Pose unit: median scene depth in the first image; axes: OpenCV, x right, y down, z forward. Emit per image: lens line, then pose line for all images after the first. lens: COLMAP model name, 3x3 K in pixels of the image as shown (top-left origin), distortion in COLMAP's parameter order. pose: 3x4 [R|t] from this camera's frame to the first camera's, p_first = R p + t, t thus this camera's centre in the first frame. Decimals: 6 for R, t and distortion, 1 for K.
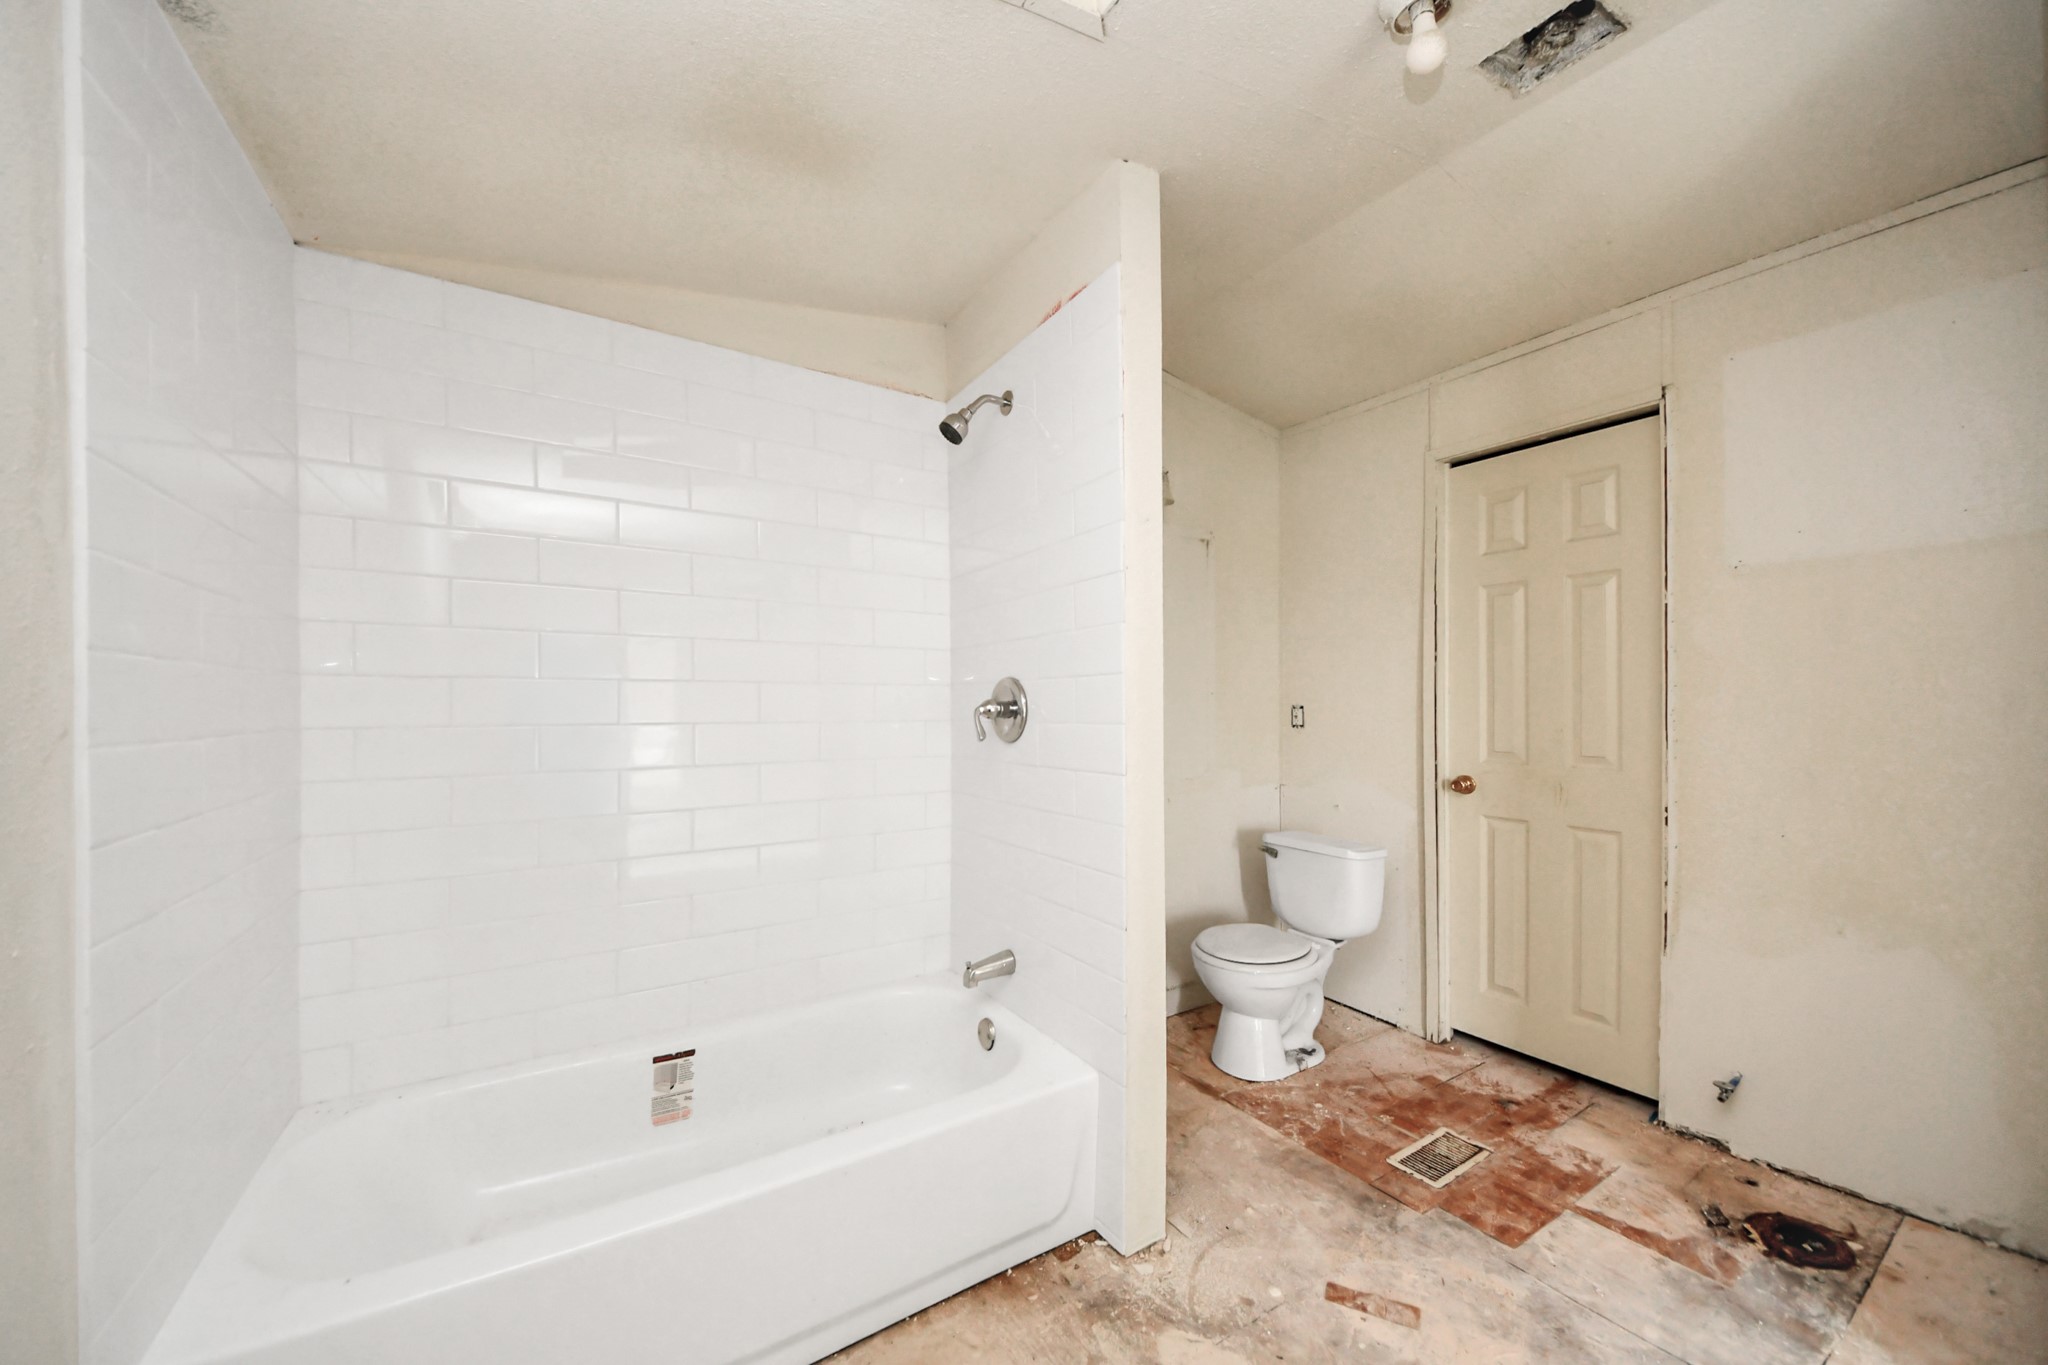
lens RADIAL K [[746.4, 0, 1010.7], [0, 746.4, 695.1], [0, 0, 1]] dist [0.029811, -0.025114]
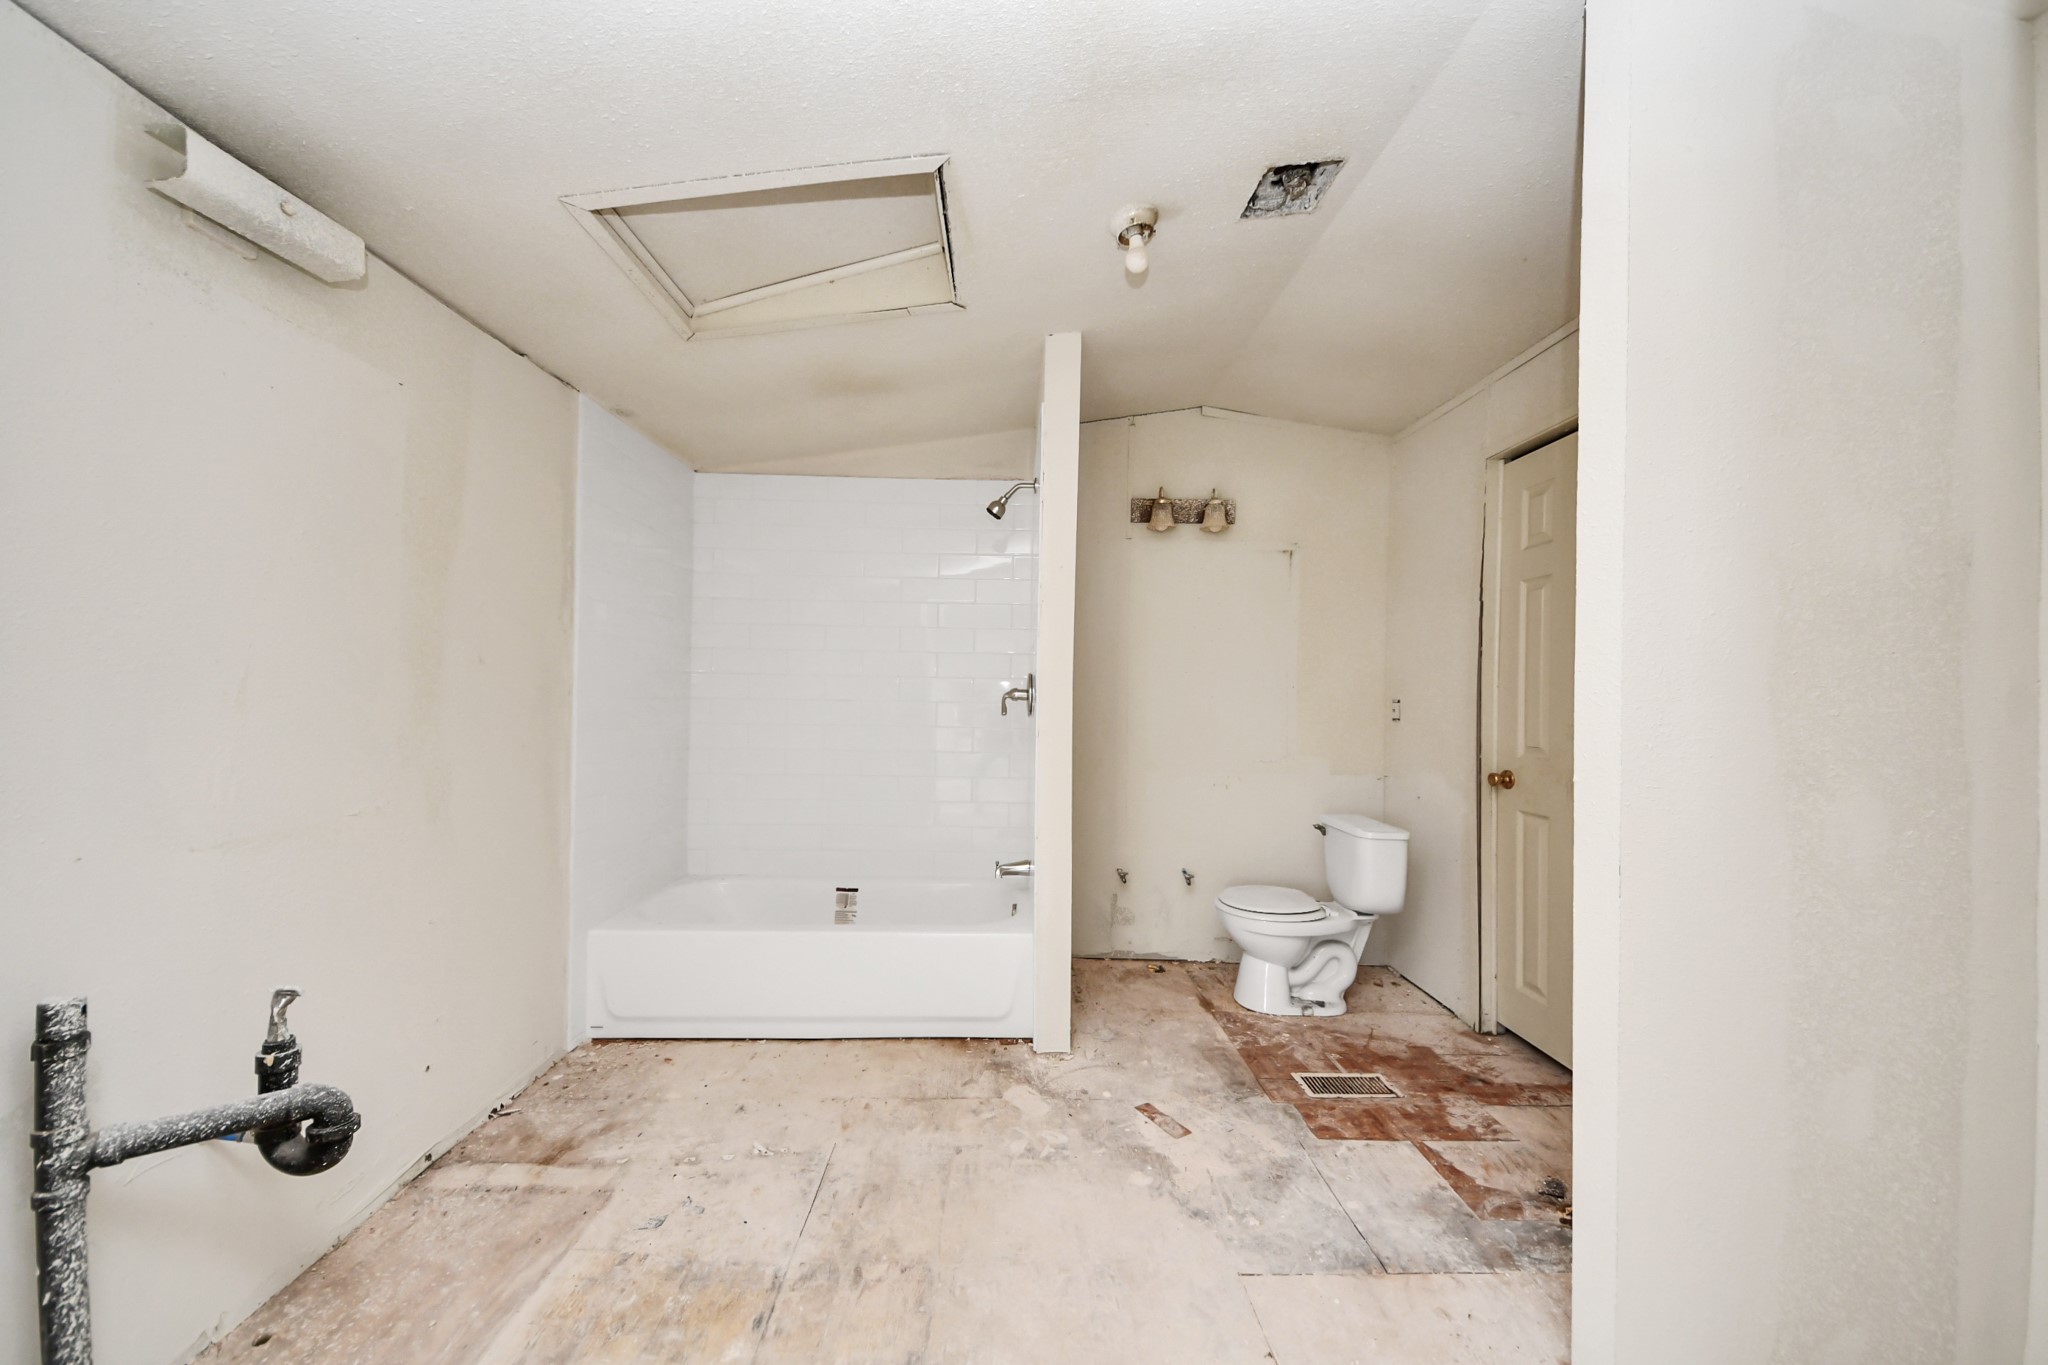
lens RADIAL K [[707.8, 0, 983.2], [0, 707.8, 689.5], [0, 0, 1]] dist [0.051806, -0.028815]
pose [[0.850654, 0.009518, -0.525640, 0.663703], [-0.010690, 0.999943, 0.000806, 0.007653], [0.525617, 0.004933, 0.850707, -0.239367]]
